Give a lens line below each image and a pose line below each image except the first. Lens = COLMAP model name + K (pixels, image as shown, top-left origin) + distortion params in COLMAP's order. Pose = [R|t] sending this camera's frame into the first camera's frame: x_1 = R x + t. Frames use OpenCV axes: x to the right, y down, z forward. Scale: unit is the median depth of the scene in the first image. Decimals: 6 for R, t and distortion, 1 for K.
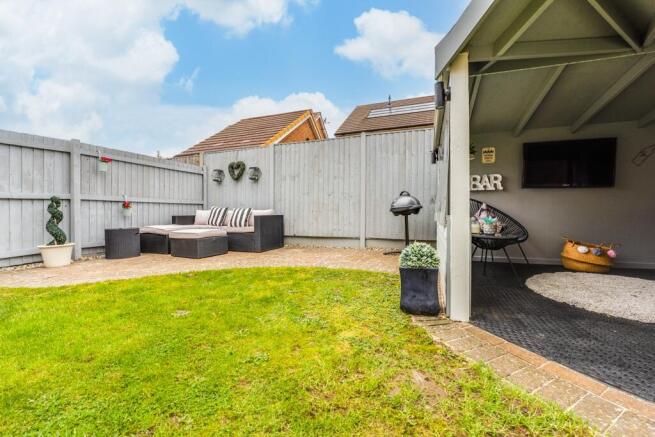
lens RADIAL K [[269.9, 0, 332.0], [0, 269.9, 219.7], [0, 0, 1]] dist [-0.014711, 0.000222]
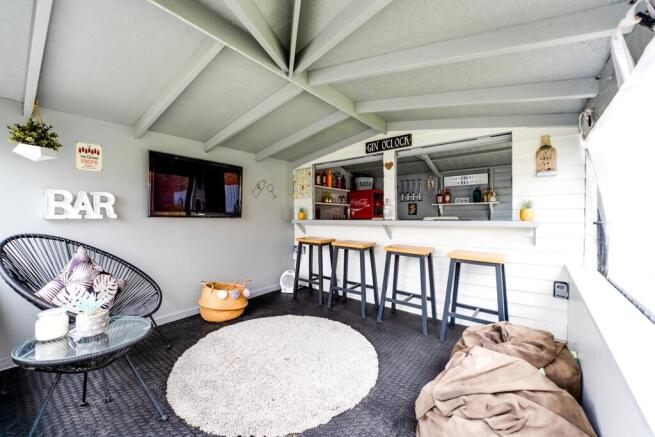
lens RADIAL K [[269.9, 0, 326.5], [0, 269.9, 215.8], [0, 0, 1]] dist [-0.014711, 0.000222]
pose [[0.317821, 0.007958, 0.948117, 0.231074], [0.035537, 0.999162, -0.020299, -0.096794], [-0.947485, 0.040145, 0.317272, 0.387033]]
